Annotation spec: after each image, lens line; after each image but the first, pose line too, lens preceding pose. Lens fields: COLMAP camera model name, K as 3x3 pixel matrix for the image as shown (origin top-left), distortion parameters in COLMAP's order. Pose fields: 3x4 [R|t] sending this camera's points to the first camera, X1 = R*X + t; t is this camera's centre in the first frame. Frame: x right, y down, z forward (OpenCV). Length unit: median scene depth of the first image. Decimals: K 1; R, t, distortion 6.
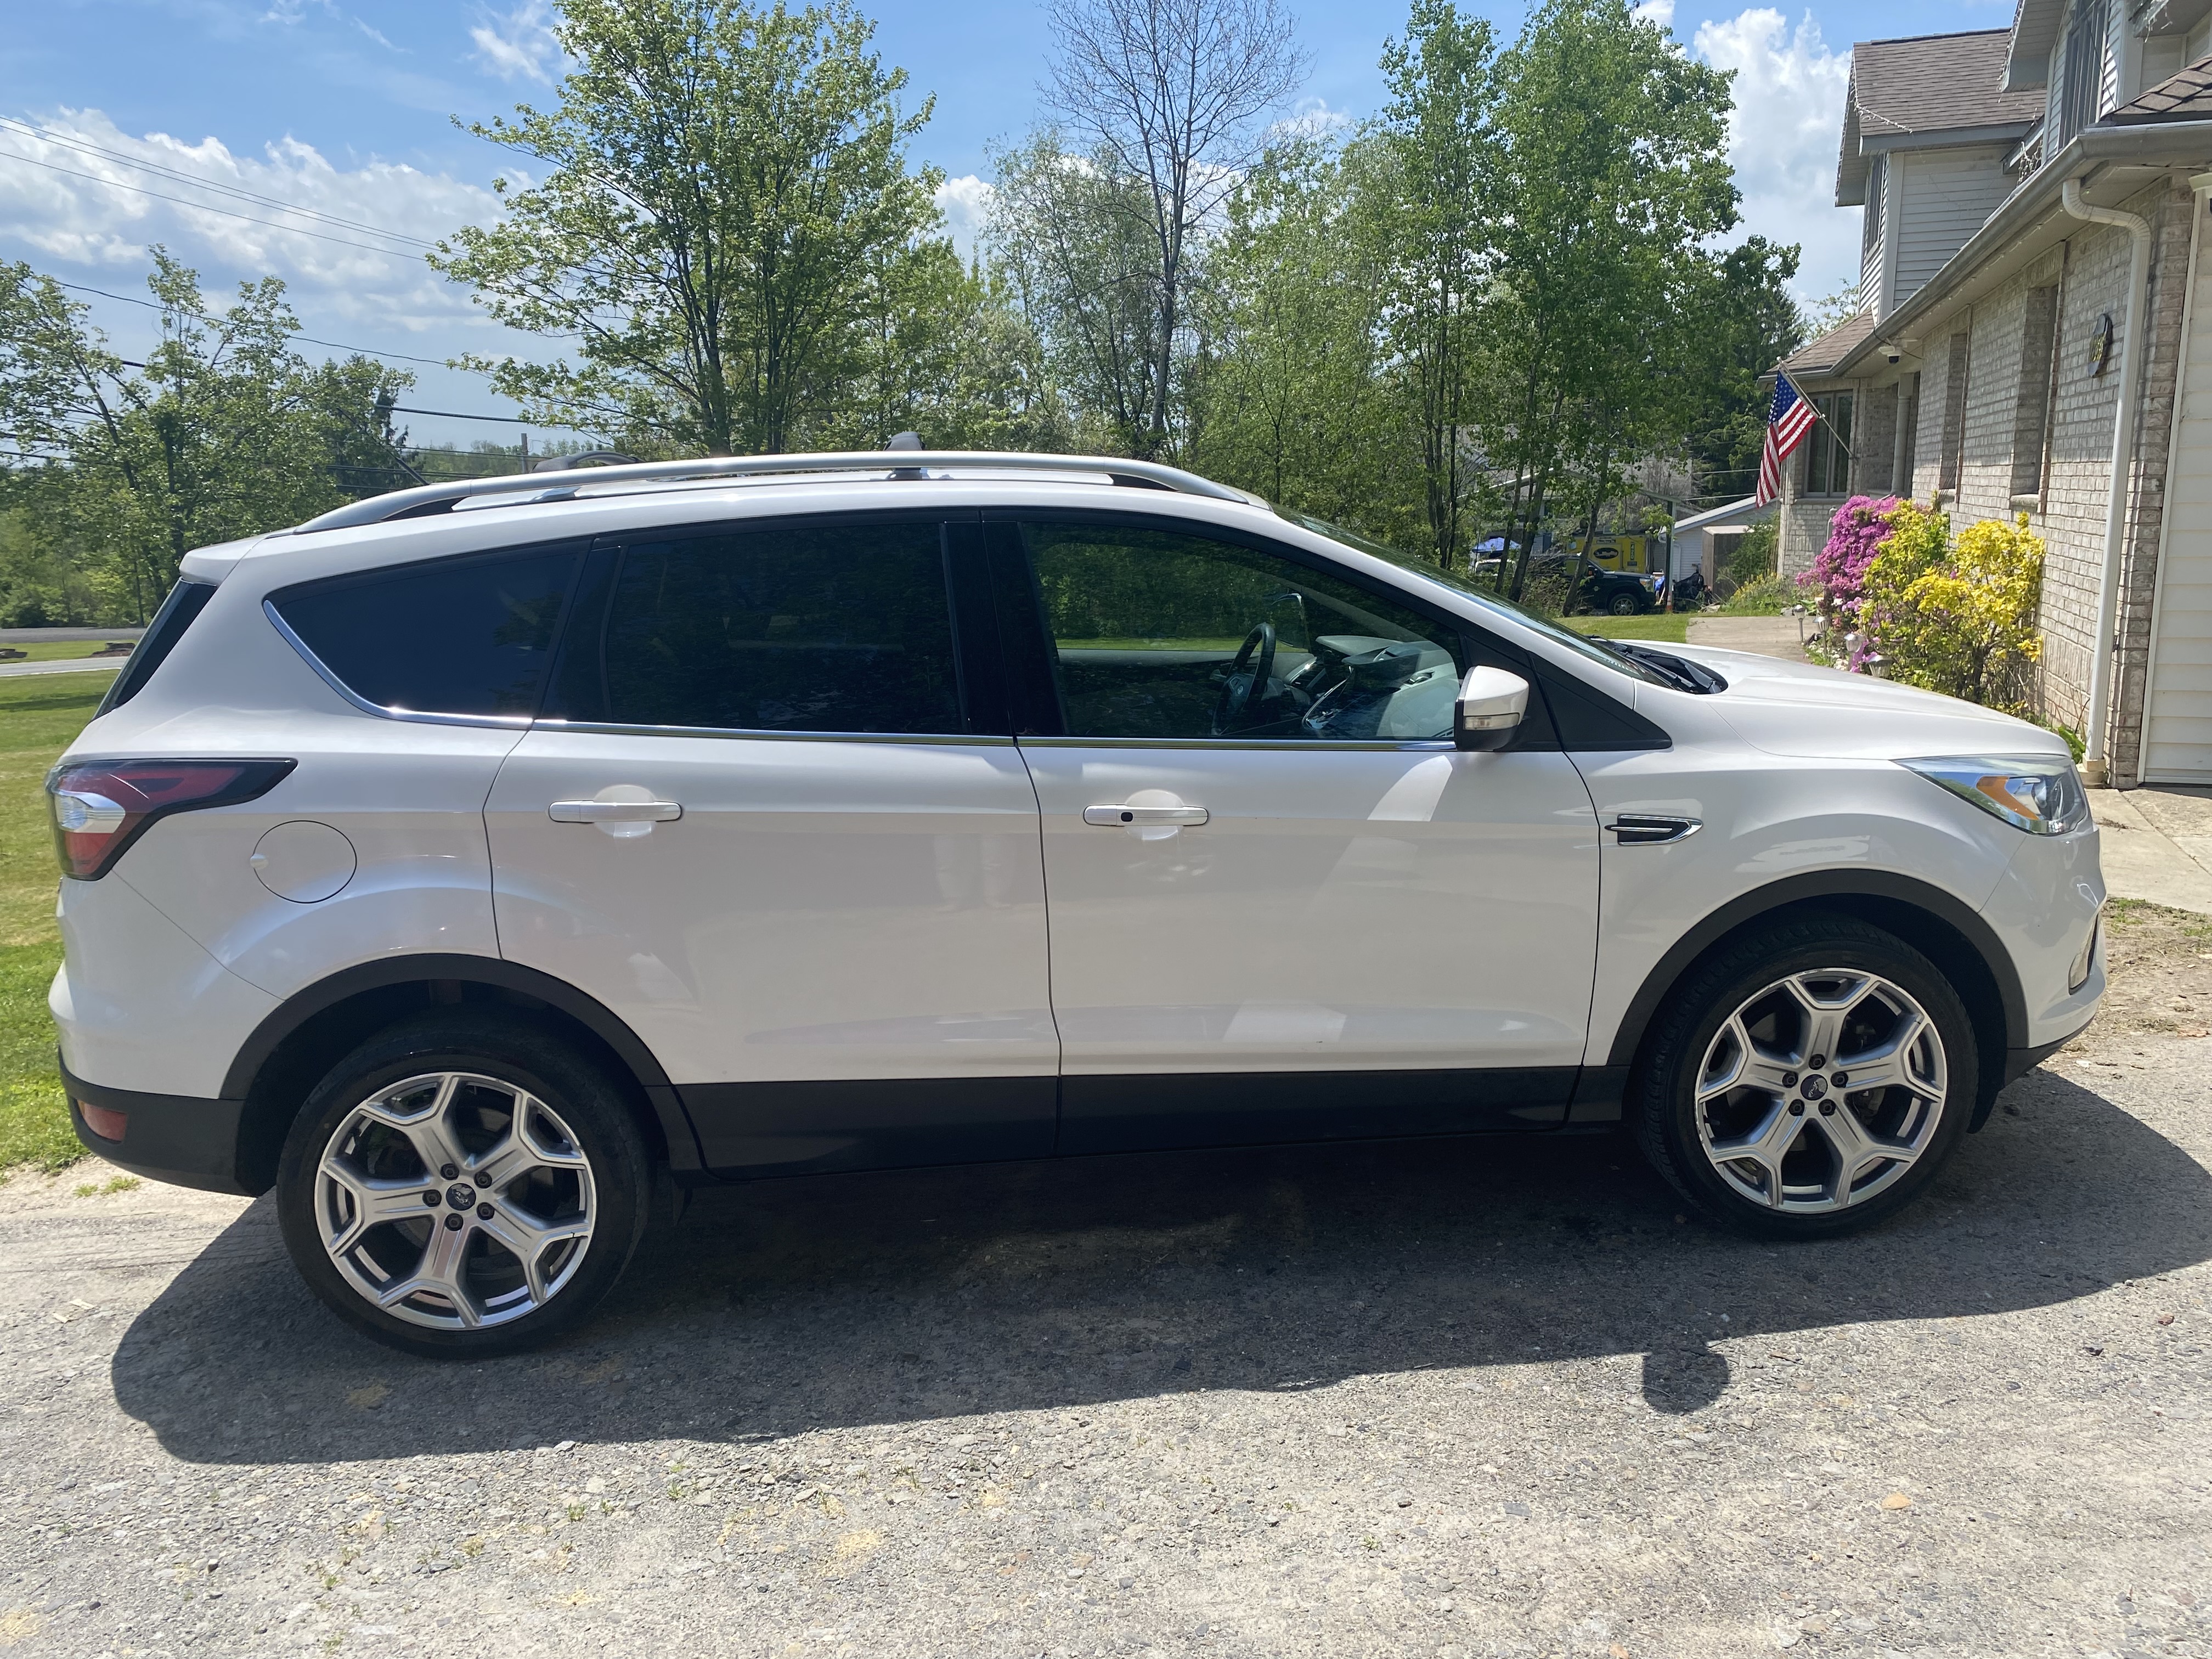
lens RADIAL K [[1682.2, 0, 1106.0], [0, 1682.2, 829.5], [0, 0, 1]] dist [-0.000423, -0.000263]
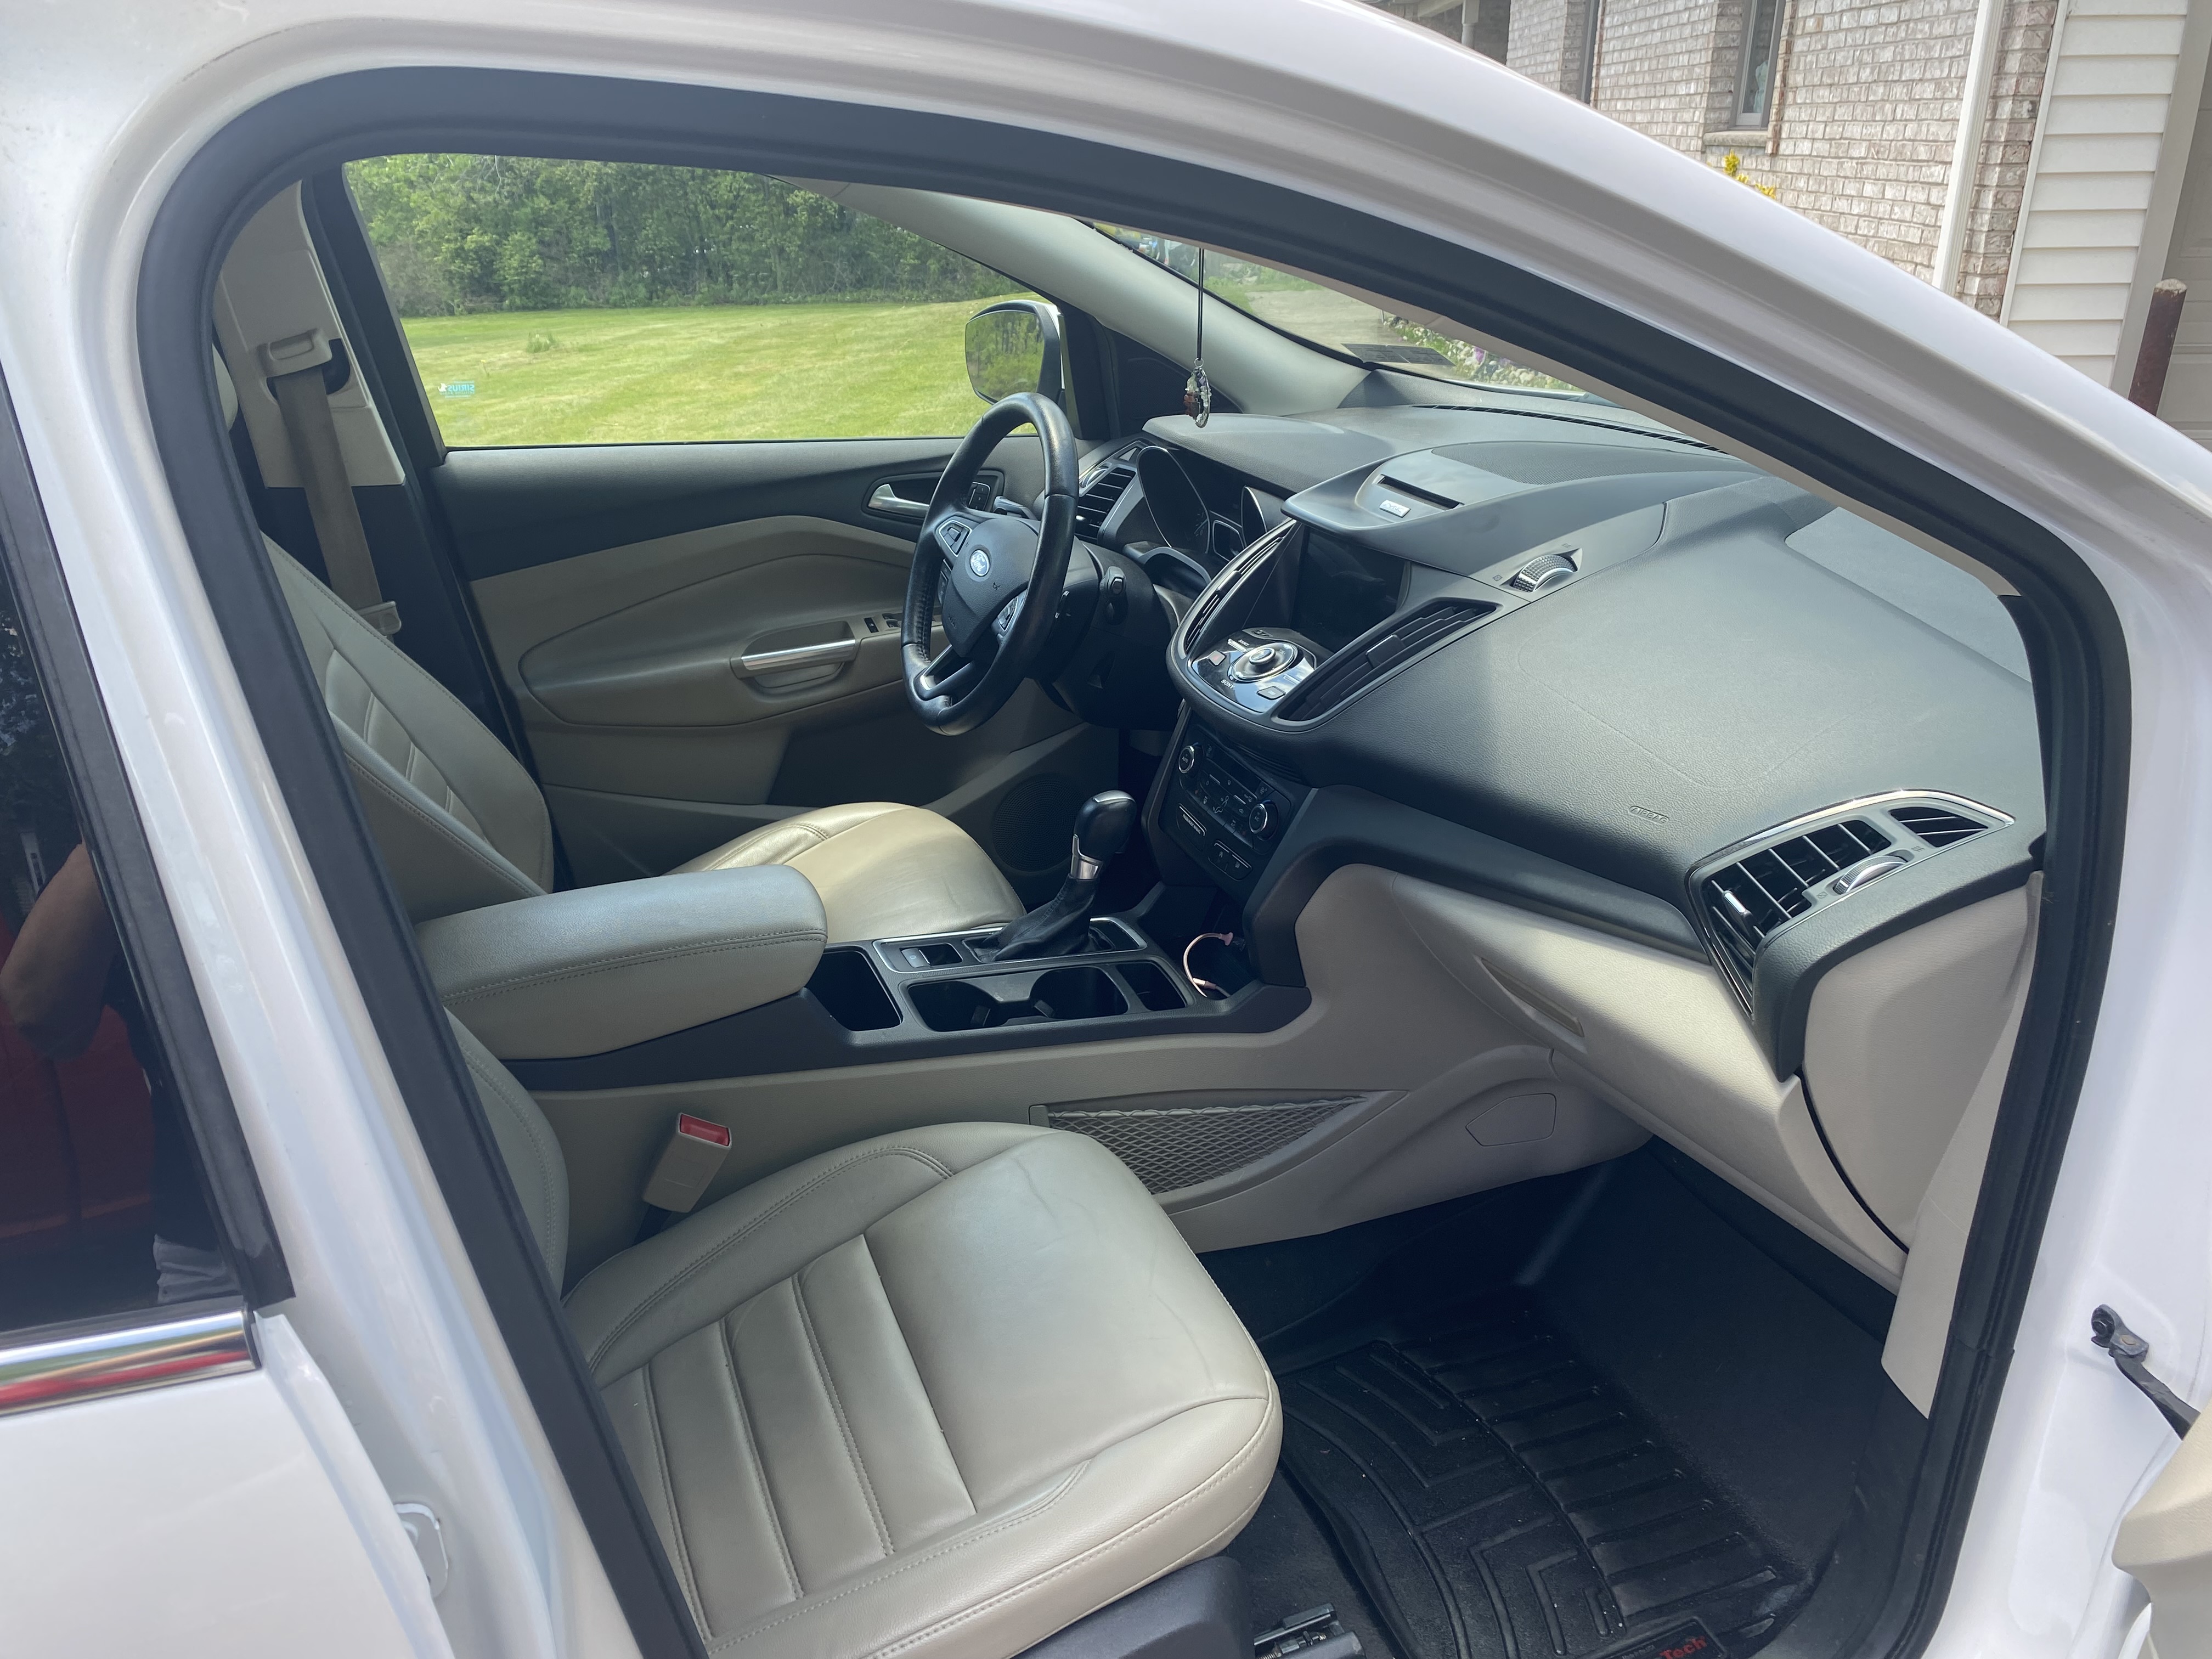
lens RADIAL K [[1670.5, 0, 1106.0], [0, 1670.5, 829.5], [0, 0, 1]] dist [-0.000613, -0.001945]
pose [[0.955108, -0.104398, 0.277253, -0.004701], [0.049329, 0.978831, 0.198639, -0.045939], [-0.292121, -0.176045, 0.940039, 0.283937]]
